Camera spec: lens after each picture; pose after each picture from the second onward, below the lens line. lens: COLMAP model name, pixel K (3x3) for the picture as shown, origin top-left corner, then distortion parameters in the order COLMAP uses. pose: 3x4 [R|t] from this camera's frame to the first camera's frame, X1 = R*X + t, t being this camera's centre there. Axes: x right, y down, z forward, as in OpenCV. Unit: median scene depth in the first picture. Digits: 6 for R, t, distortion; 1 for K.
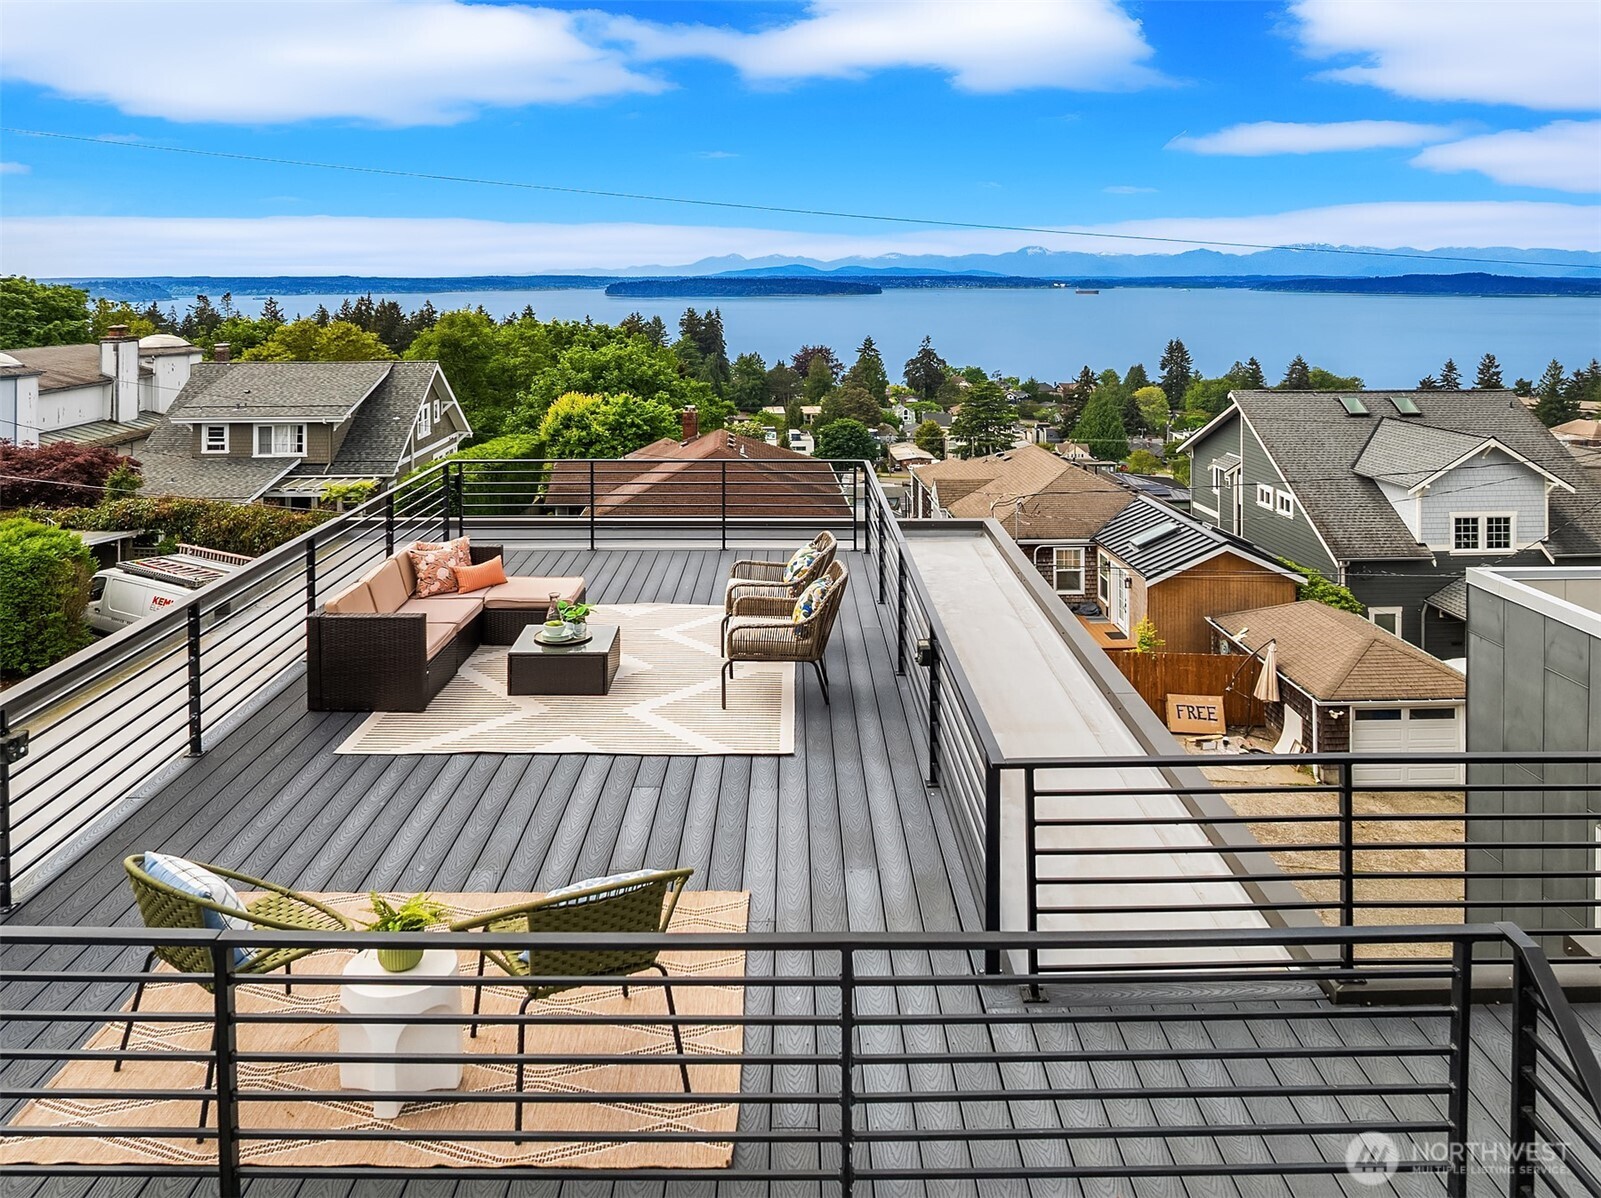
lens RADIAL K [[1135.5, 0, 800.5], [0, 1135.5, 599.0], [0, 0, 1]] dist [-0.009697, -0.004513]
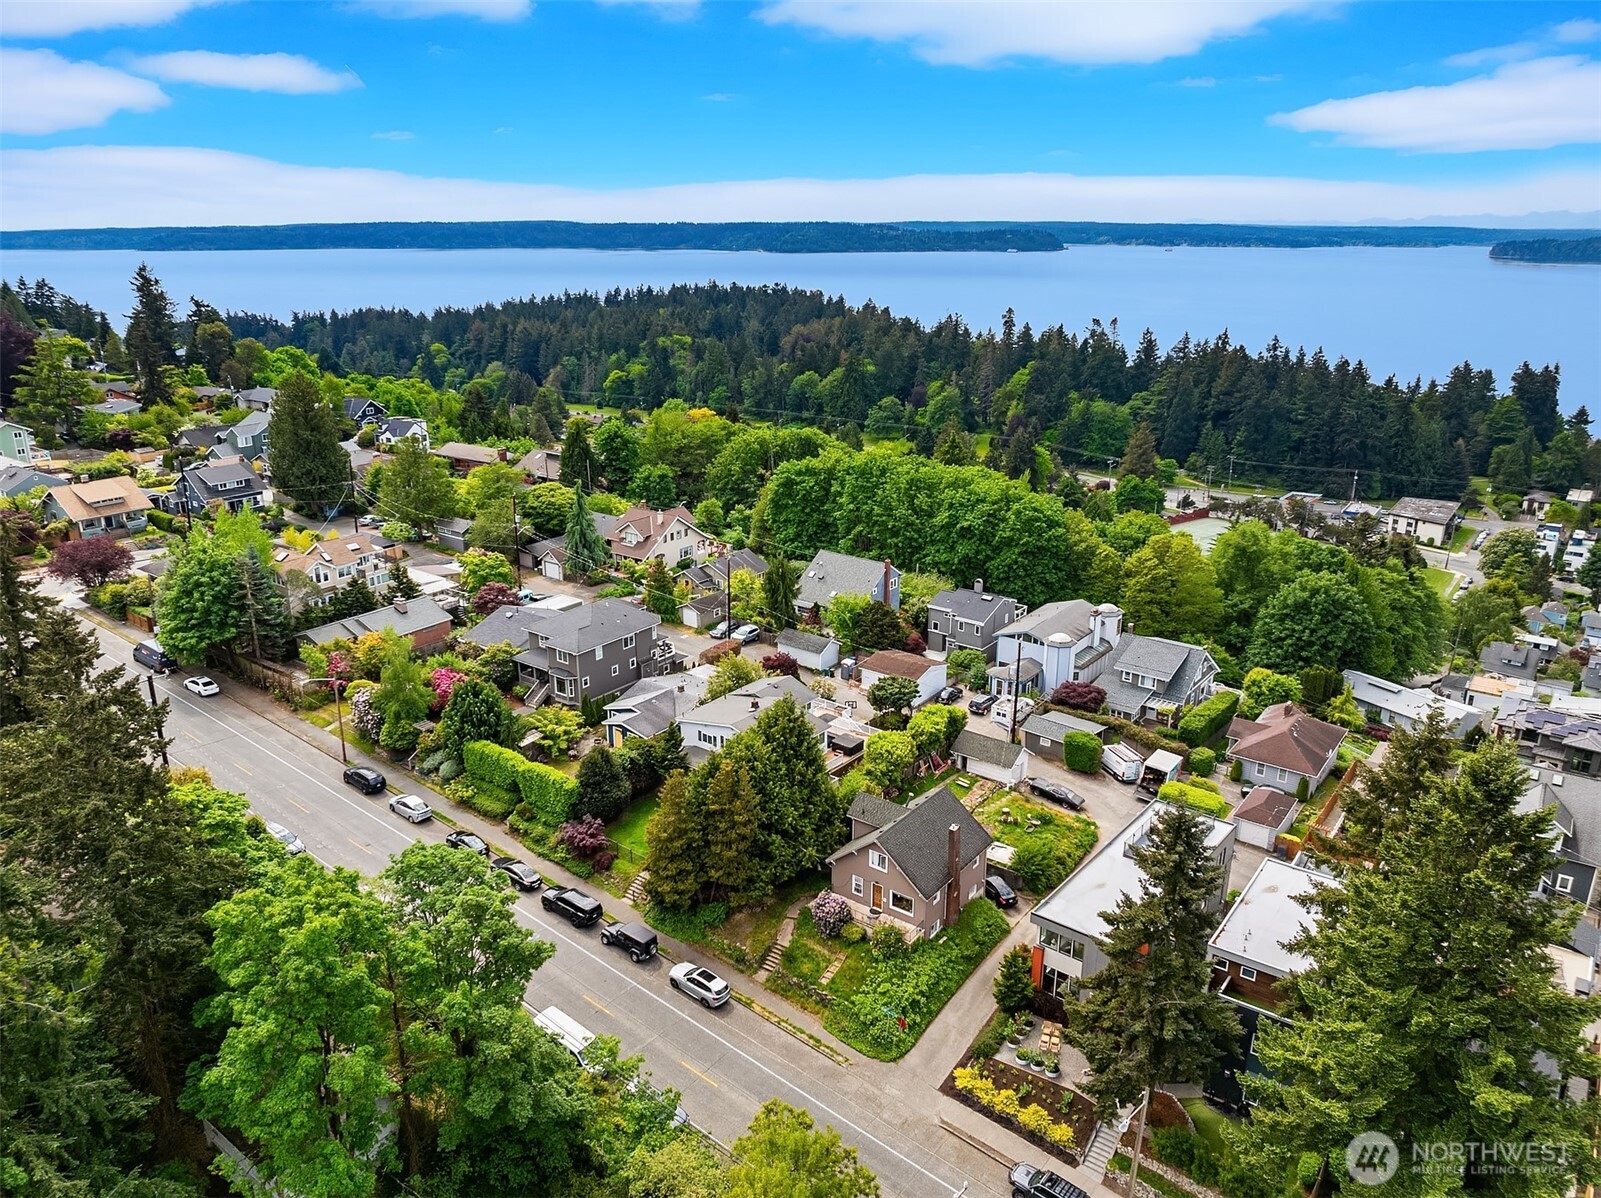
lens RADIAL K [[1135.5, 0, 800.5], [0, 1135.5, 599.0], [0, 0, 1]] dist [-0.009697, -0.004513]
pose [[0.760540, 0.145219, -0.632843, 0.619124], [-0.111874, 0.989400, 0.092590, -0.469633], [0.639580, 0.000380, 0.768724, -1.657138]]
